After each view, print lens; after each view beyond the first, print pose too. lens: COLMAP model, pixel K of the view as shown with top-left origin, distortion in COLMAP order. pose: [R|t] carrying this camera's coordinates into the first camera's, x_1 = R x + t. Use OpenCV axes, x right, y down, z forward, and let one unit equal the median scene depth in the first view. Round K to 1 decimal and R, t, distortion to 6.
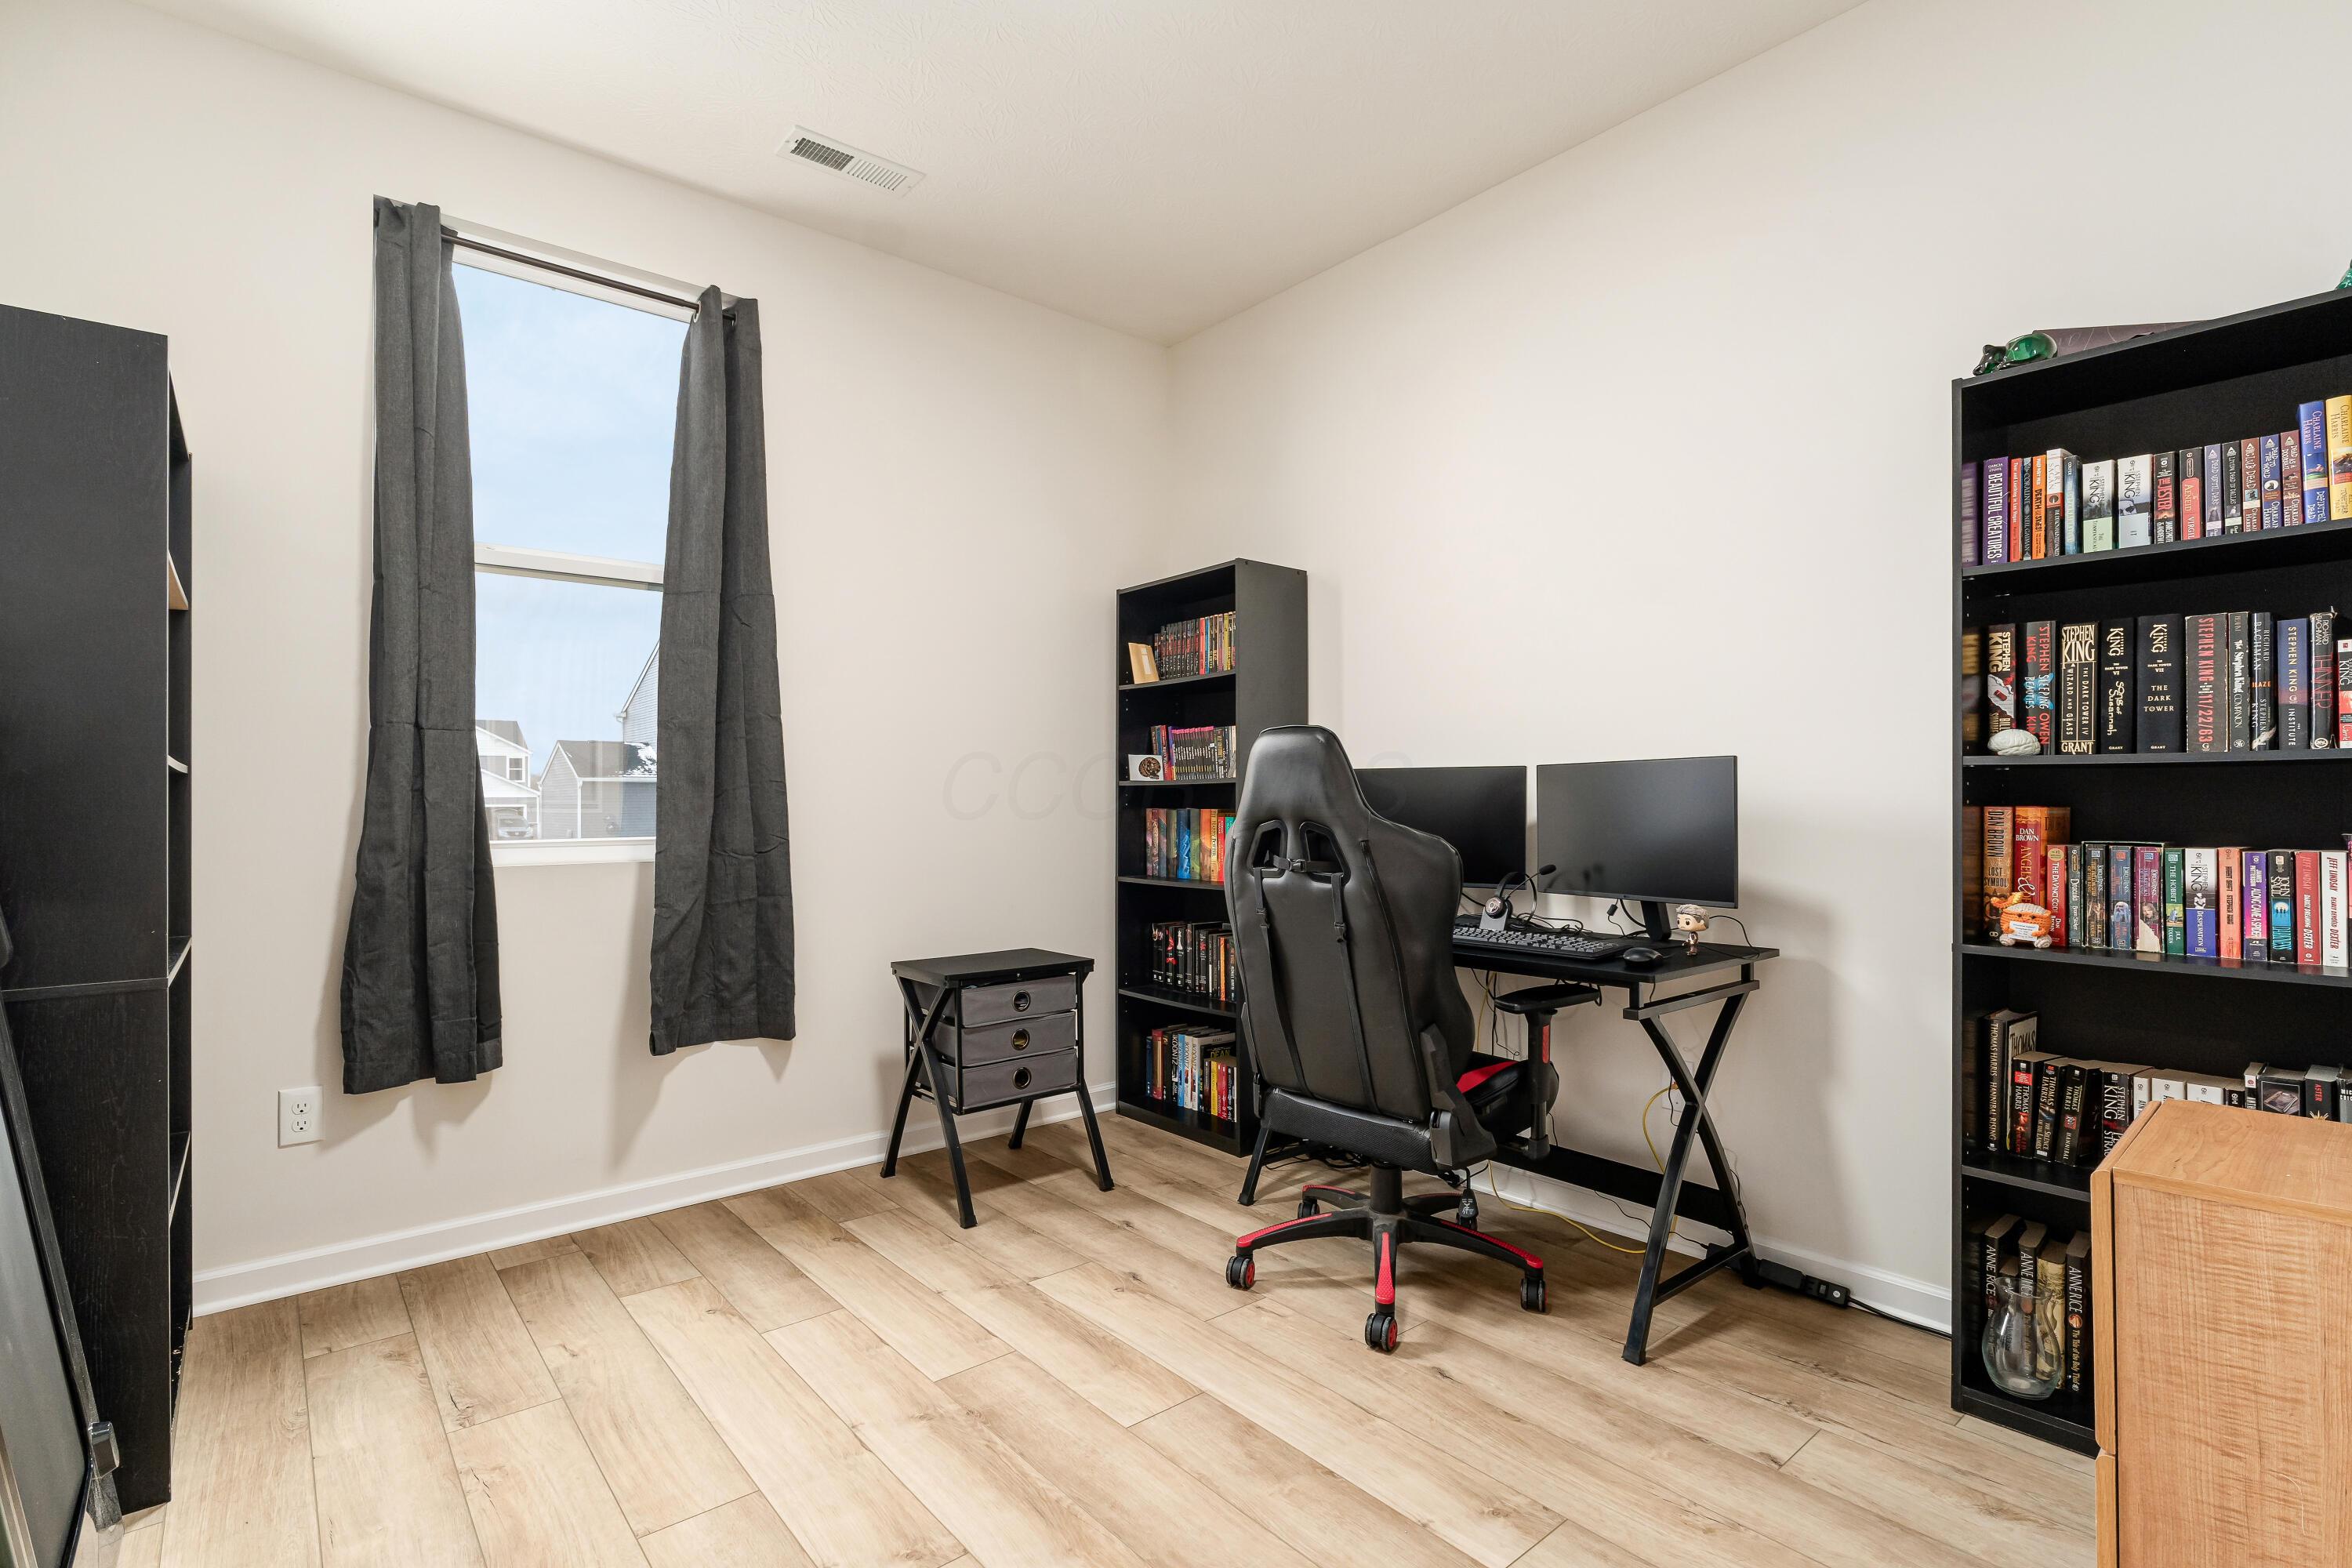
lens RADIAL K [[1117.4, 0, 1176.0], [0, 1117.4, 784.0], [0, 0, 1]] dist [-0.000964, -0.000302]
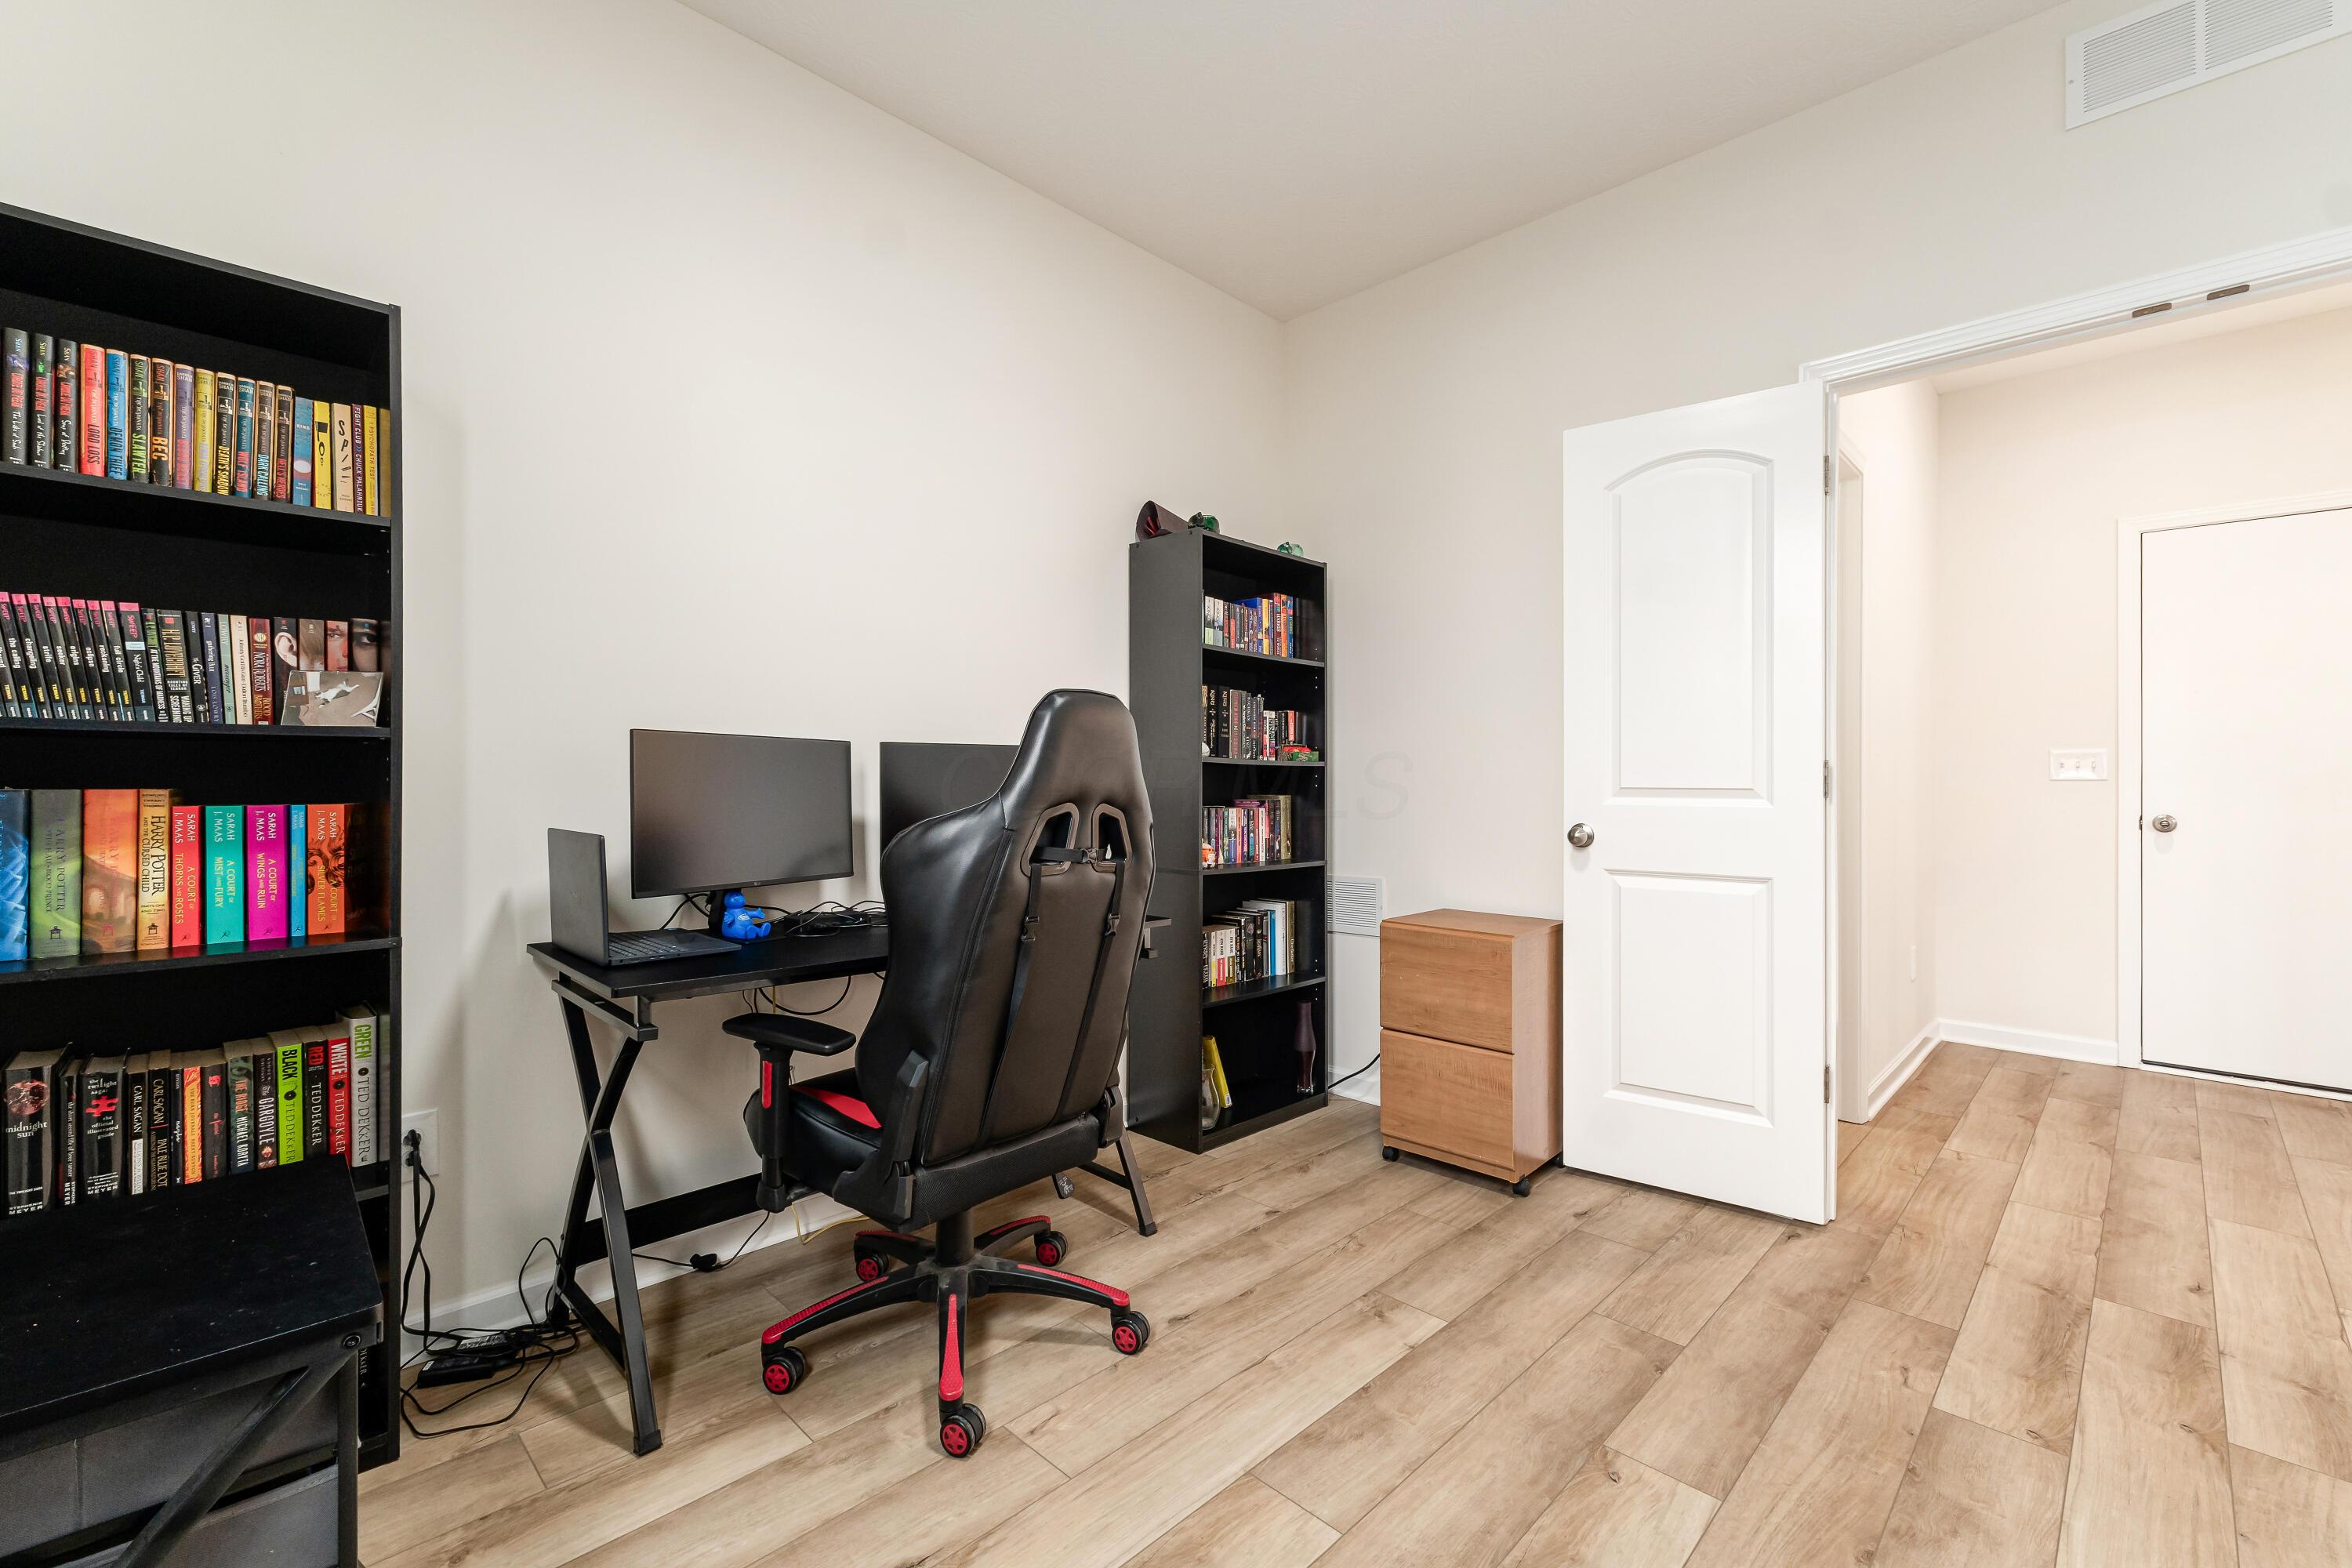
lens RADIAL K [[992.3, 0, 1176.0], [0, 992.3, 784.0], [0, 0, 1]] dist [0.001844, 0.000167]
pose [[-0.095913, 0.007313, 0.995363, -0.768944], [-0.019752, 0.999762, -0.009248, 0.030620], [-0.995194, -0.020547, -0.095745, 1.205837]]
